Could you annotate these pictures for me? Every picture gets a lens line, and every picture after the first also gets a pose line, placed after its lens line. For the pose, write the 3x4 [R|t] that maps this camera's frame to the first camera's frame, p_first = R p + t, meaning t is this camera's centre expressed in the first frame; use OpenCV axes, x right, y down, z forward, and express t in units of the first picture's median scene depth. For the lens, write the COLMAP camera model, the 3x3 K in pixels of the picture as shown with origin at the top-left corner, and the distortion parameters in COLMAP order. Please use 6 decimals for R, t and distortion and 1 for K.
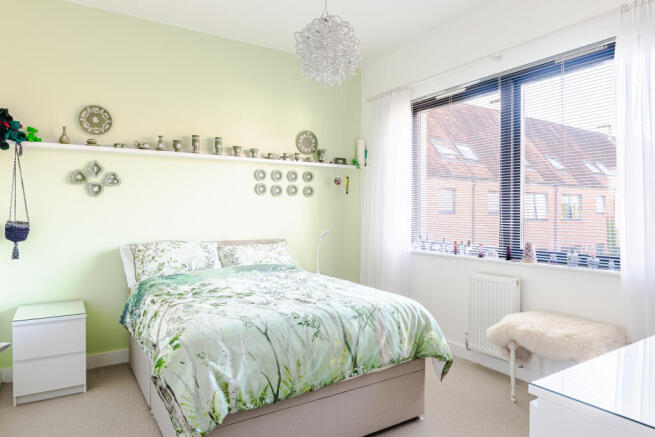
lens RADIAL K [[424.5, 0, 331.7], [0, 424.5, 215.9], [0, 0, 1]] dist [0.001739, 0.001825]
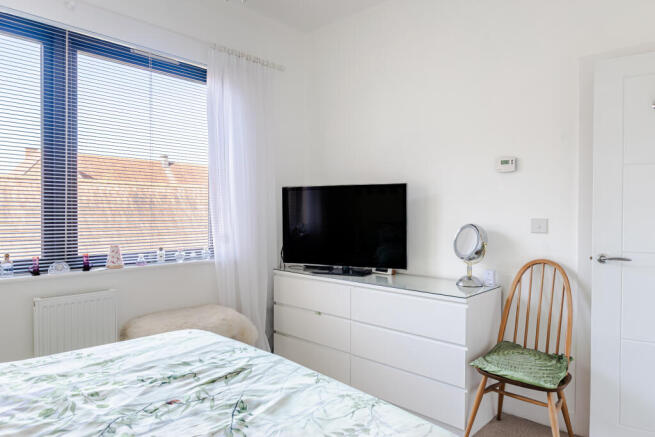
lens RADIAL K [[424.5, 0, 331.7], [0, 424.5, 215.9], [0, 0, 1]] dist [0.001739, 0.001825]
pose [[-0.244402, -0.014803, 0.969561, -0.512473], [-0.001454, 0.999888, 0.014900, -0.011948], [-0.969673, 0.002232, -0.244396, 0.825298]]
